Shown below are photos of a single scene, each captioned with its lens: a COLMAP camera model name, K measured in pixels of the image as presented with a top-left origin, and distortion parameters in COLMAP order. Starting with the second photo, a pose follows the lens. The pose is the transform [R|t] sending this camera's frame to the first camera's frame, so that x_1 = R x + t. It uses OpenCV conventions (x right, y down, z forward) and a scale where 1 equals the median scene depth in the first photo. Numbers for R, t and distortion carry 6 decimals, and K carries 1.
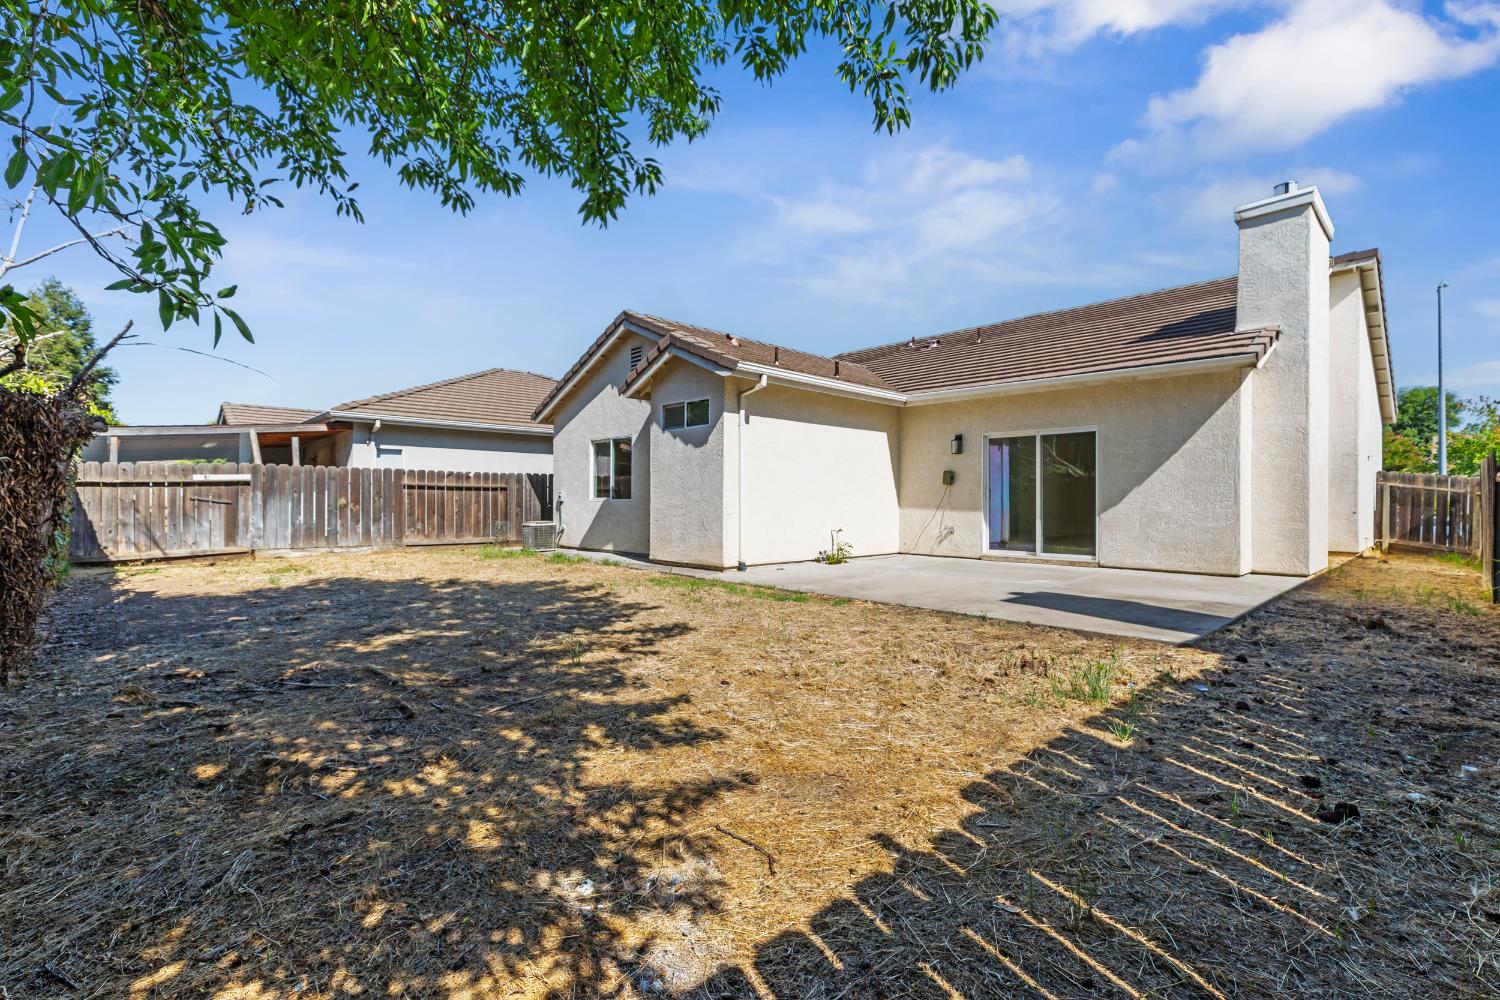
lens RADIAL K [[683.9, 0, 751.7], [0, 683.9, 500.3], [0, 0, 1]] dist [0.001553, -0.000093]
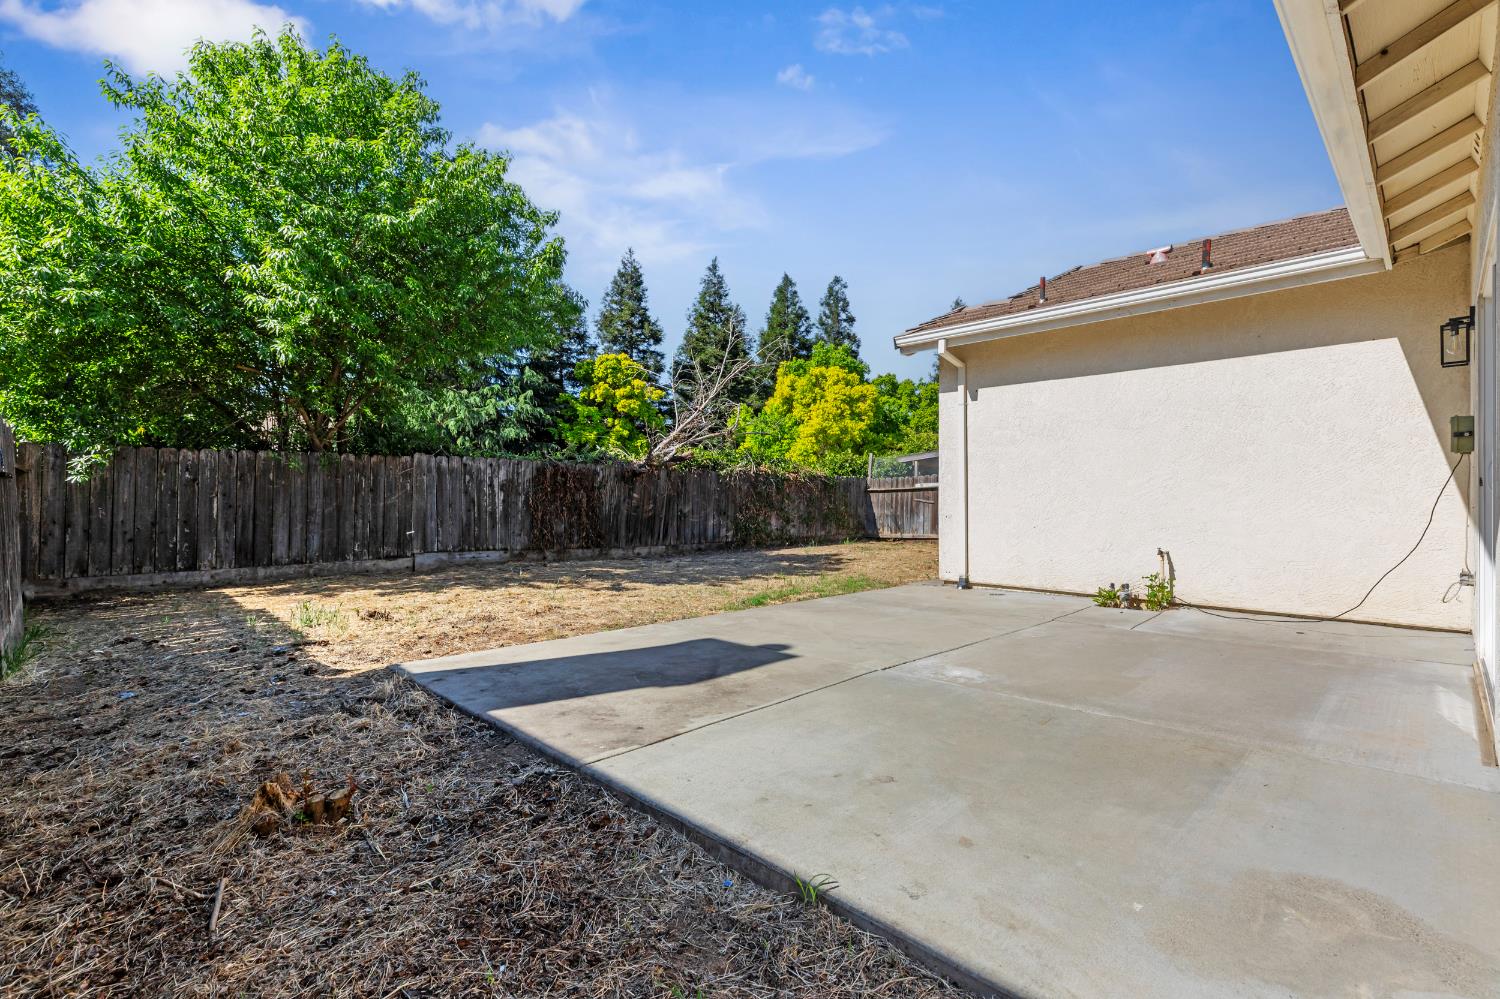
lens RADIAL K [[683.9, 0, 751.0], [0, 683.9, 497.0], [0, 0, 1]] dist [0.001553, -0.000093]
pose [[0.011042, -0.009214, -0.999897, 0.677610], [-0.000775, 0.999957, -0.009223, 0.004641], [0.999939, 0.000877, 0.011035, 0.654340]]
